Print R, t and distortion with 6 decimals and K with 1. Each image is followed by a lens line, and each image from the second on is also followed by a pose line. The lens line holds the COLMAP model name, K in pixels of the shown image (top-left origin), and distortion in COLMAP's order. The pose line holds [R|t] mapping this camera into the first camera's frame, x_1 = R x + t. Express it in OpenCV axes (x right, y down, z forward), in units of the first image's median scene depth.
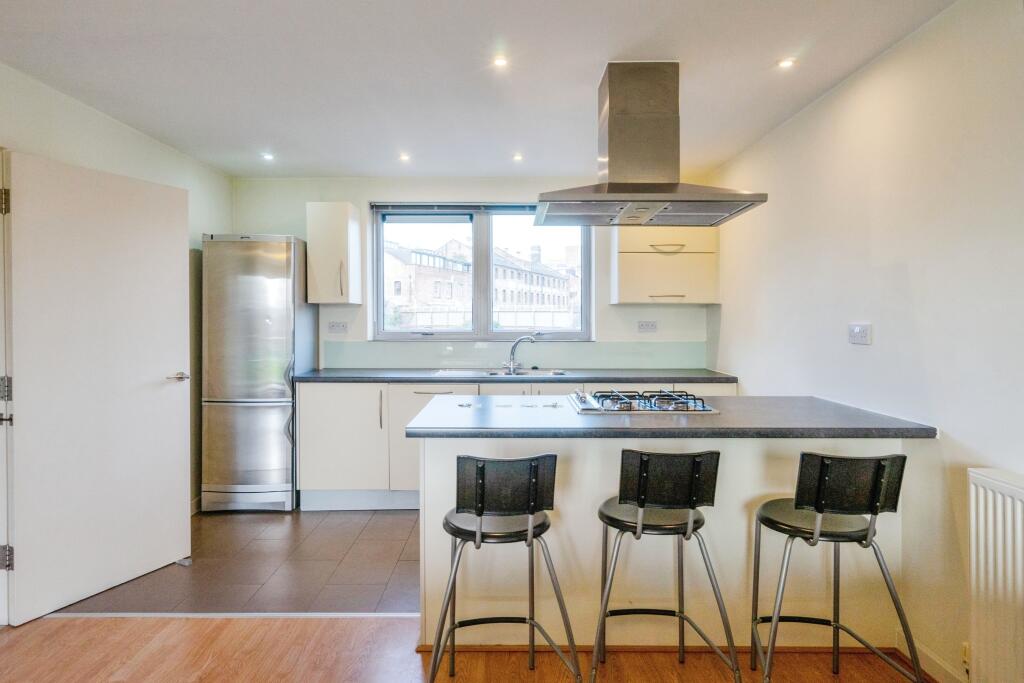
lens RADIAL K [[609.3, 0, 508.5], [0, 609.3, 328.1], [0, 0, 1]] dist [-0.001276, -0.000296]
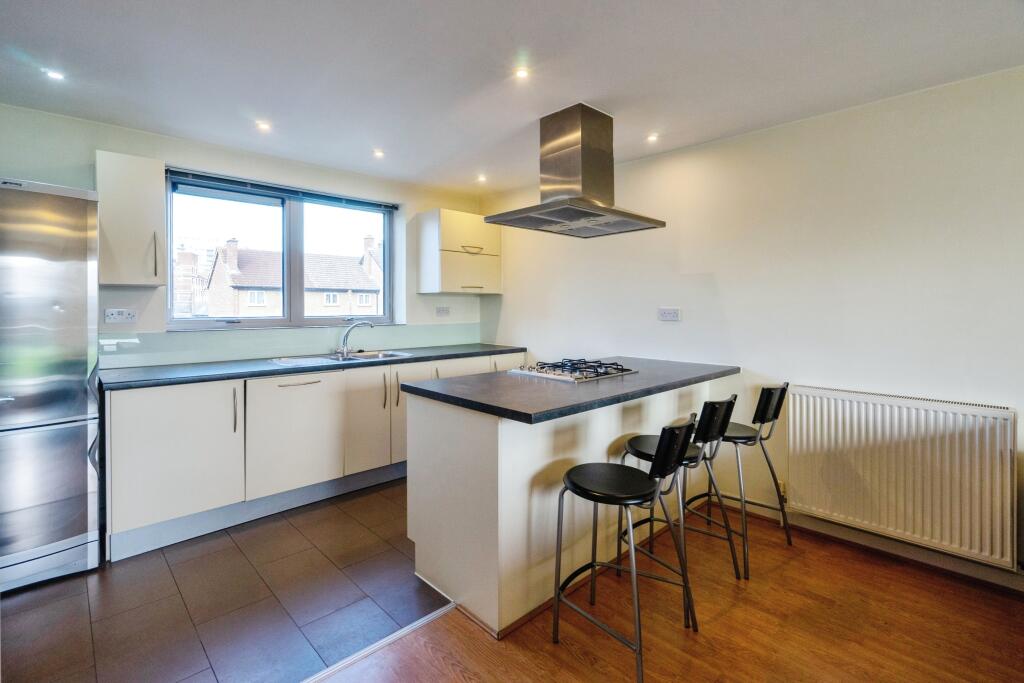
lens RADIAL K [[469.5, 0, 514.4], [0, 469.5, 304.2], [0, 0, 1]] dist [-0.002476, -0.000266]
pose [[0.729384, 0.001437, 0.684103, -0.342702], [0.011185, 0.999839, -0.014026, -0.002230], [-0.684013, 0.017882, 0.729250, 0.223070]]
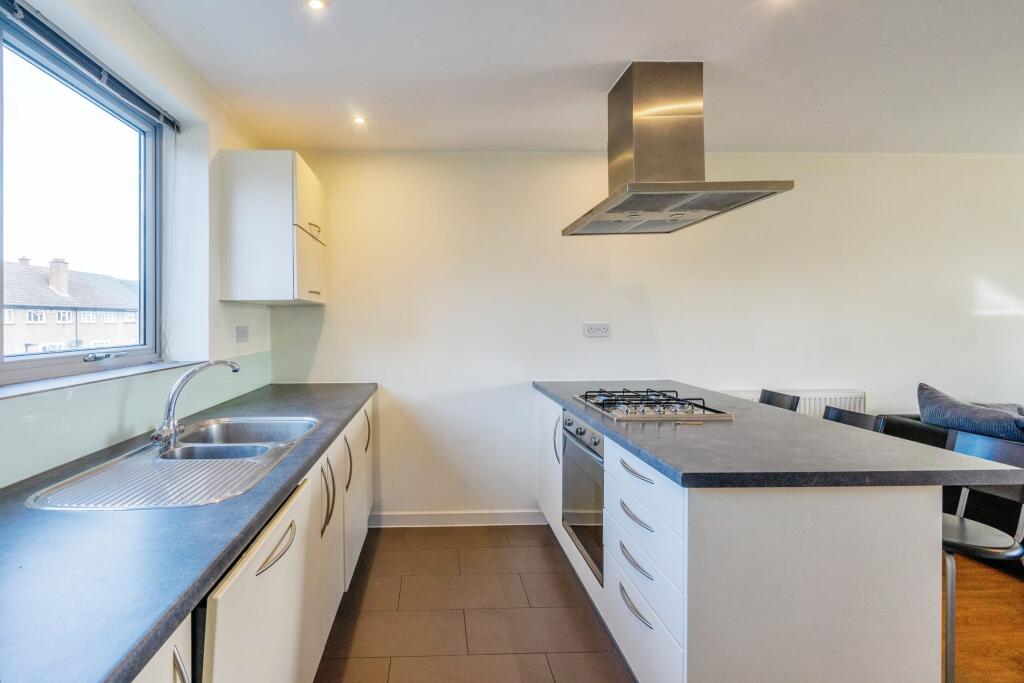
lens RADIAL K [[471.6, 0, 436.8], [0, 471.6, 325.0], [0, 0, 1]] dist [-0.001251, -0.000119]
pose [[-0.000139, -0.003709, 0.999993, -0.341456], [0.027071, 0.999627, 0.003711, -0.009572], [-0.999633, 0.027072, -0.000038, 0.837104]]
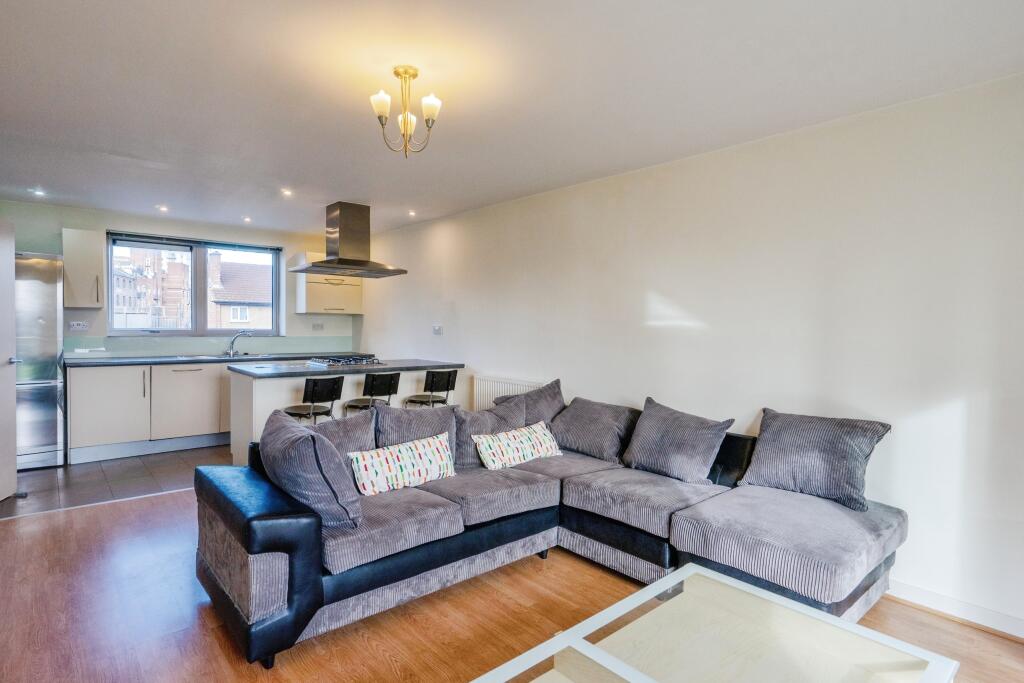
lens RADIAL K [[529.8, 0, 506.7], [0, 529.8, 332.9], [0, 0, 1]] dist [-0.001106, -0.000120]
pose [[0.762090, -0.000763, 0.647471, -0.333249], [-0.001760, 0.999993, 0.003250, 0.008524], [-0.647469, -0.003617, 0.762083, -0.447916]]
